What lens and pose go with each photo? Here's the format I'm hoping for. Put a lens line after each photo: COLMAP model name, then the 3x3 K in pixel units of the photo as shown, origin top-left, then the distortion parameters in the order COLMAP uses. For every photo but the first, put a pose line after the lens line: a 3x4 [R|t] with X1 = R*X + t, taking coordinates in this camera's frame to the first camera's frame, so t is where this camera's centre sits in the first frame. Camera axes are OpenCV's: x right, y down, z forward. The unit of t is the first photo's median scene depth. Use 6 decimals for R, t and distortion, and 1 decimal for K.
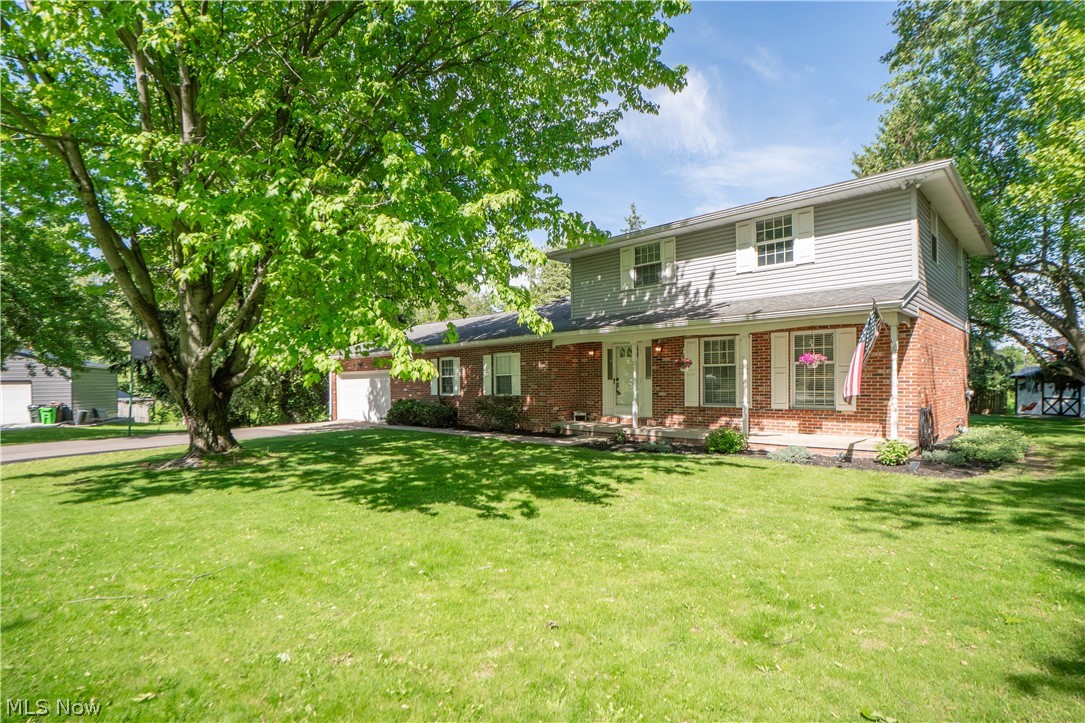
lens RADIAL K [[543.5, 0, 543.0], [0, 543.5, 375.8], [0, 0, 1]] dist [0.000194, 0.000009]
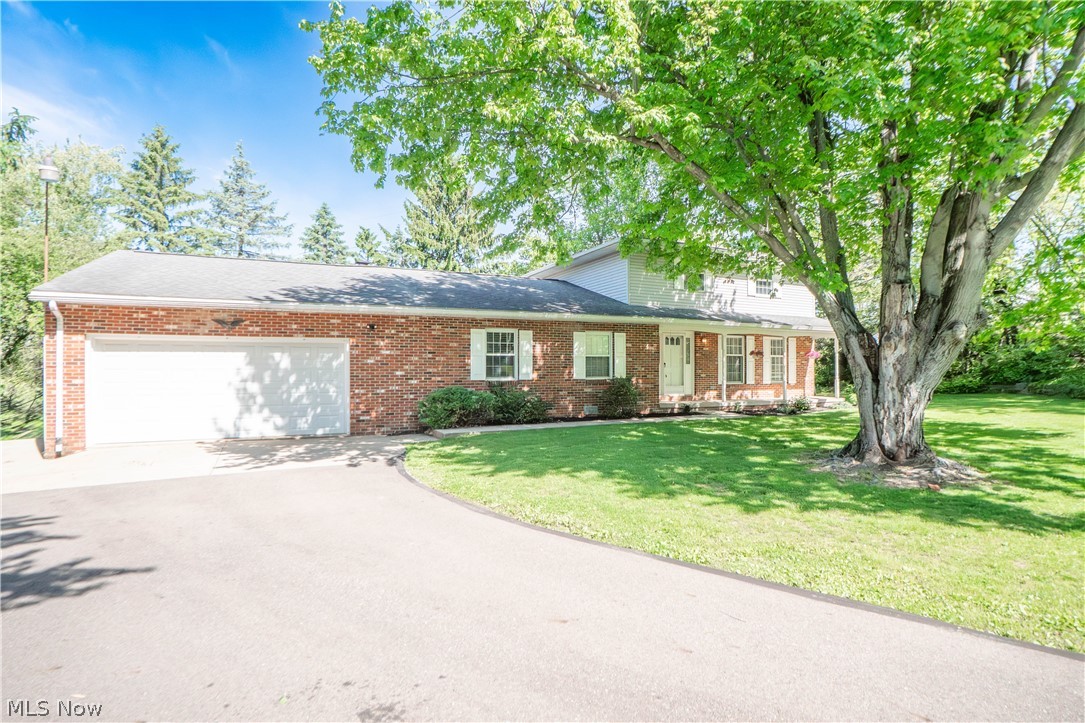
lens RADIAL K [[543.5, 0, 543.0], [0, 543.5, 375.8], [0, 0, 1]] dist [0.000194, 0.000009]
pose [[0.350902, -0.001883, 0.936410, -1.155138], [-0.020383, 0.999746, 0.009649, 0.030743], [-0.936190, -0.022472, 0.350774, 0.921843]]
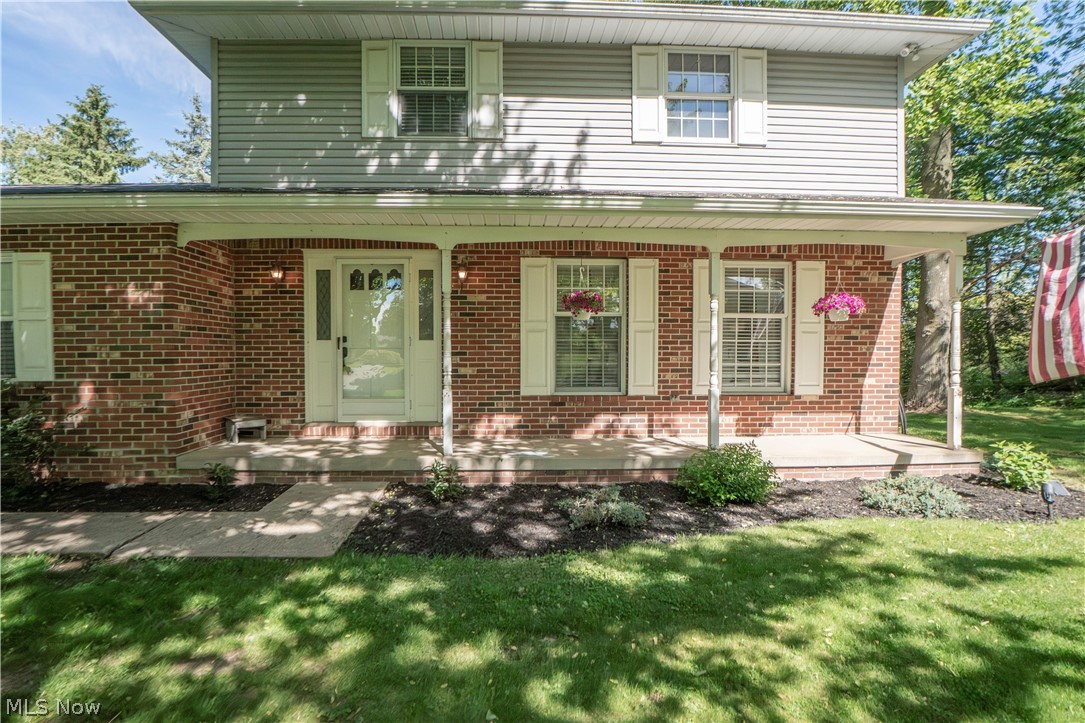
lens RADIAL K [[561.8, 0, 542.5], [0, 561.8, 361.5], [0, 0, 1]] dist [-0.025498, -0.000120]
pose [[0.693702, -0.002082, 0.720259, -0.088152], [-0.014521, 0.999752, 0.016875, 0.016208], [-0.720116, -0.022165, 0.693500, 0.628922]]
